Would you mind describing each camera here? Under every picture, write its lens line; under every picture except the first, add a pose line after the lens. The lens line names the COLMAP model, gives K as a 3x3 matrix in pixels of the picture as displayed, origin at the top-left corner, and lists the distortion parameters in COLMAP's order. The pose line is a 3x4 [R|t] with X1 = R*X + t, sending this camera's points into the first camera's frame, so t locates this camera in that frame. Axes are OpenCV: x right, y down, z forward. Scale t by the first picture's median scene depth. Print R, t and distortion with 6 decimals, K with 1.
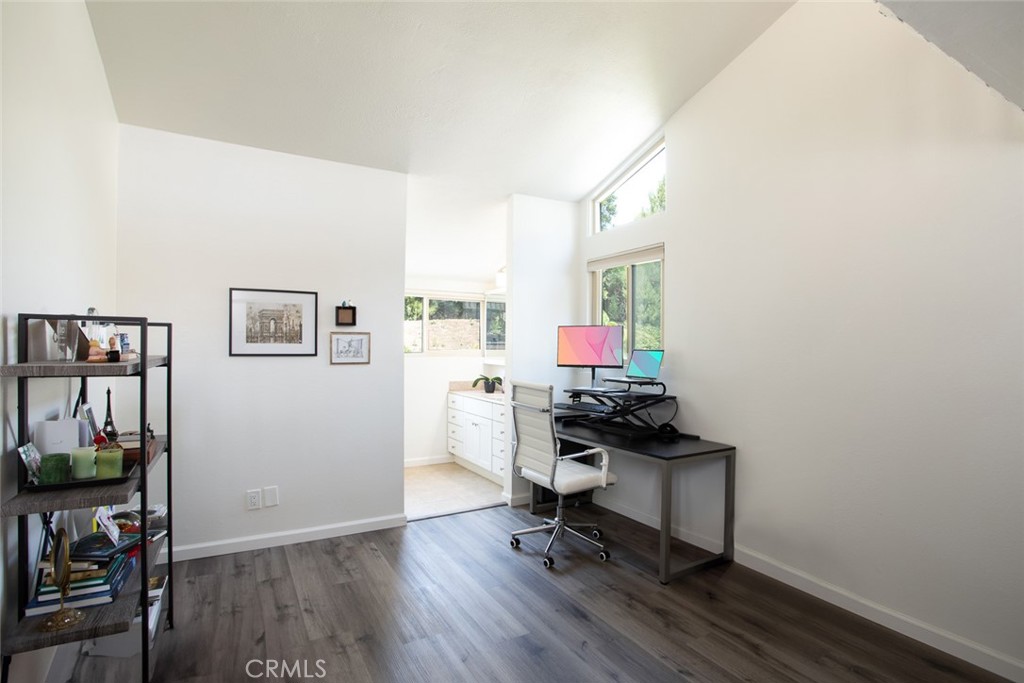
lens RADIAL K [[505.5, 0, 504.5], [0, 505.5, 350.8], [0, 0, 1]] dist [-0.004434, 0.000286]
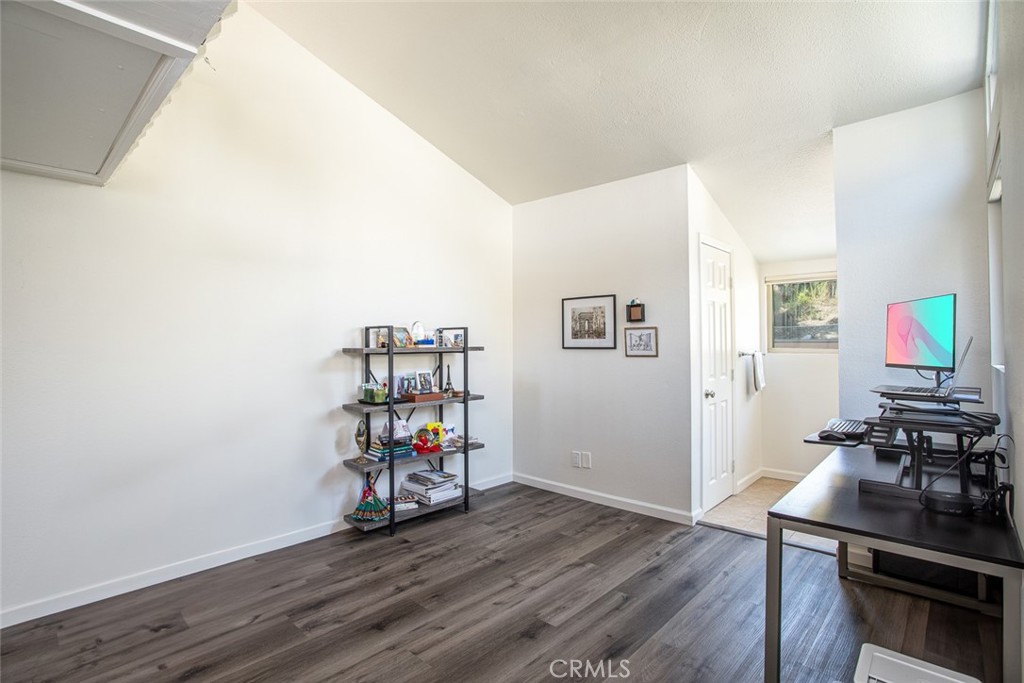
lens RADIAL K [[505.5, 0, 513.7], [0, 505.5, 335.6], [0, 0, 1]] dist [-0.004434, 0.000286]
pose [[0.334462, -0.023923, -0.942106, 0.664853], [-0.001757, 0.999660, -0.026008, 0.010401], [0.942408, 0.010354, 0.334306, 0.394706]]
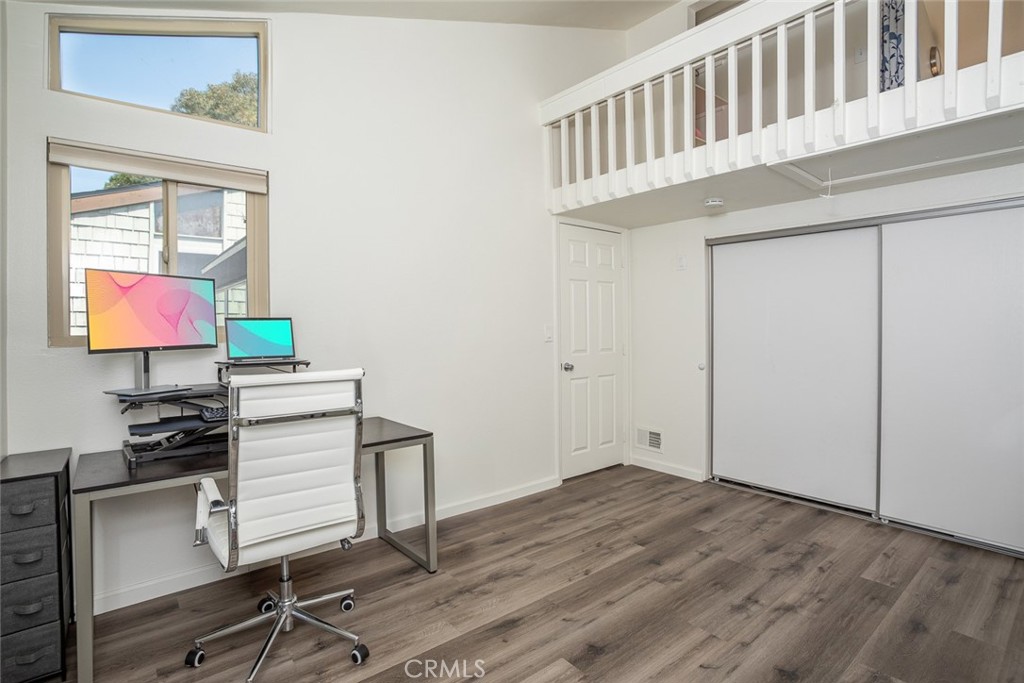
lens RADIAL K [[505.5, 0, 506.2], [0, 505.5, 341.7], [0, 0, 1]] dist [-0.004434, 0.000286]
pose [[-0.183378, -0.015833, 0.982915, -0.495710], [0.009857, 0.999790, 0.017944, 0.019042], [-0.982993, 0.012979, -0.183183, 0.836147]]
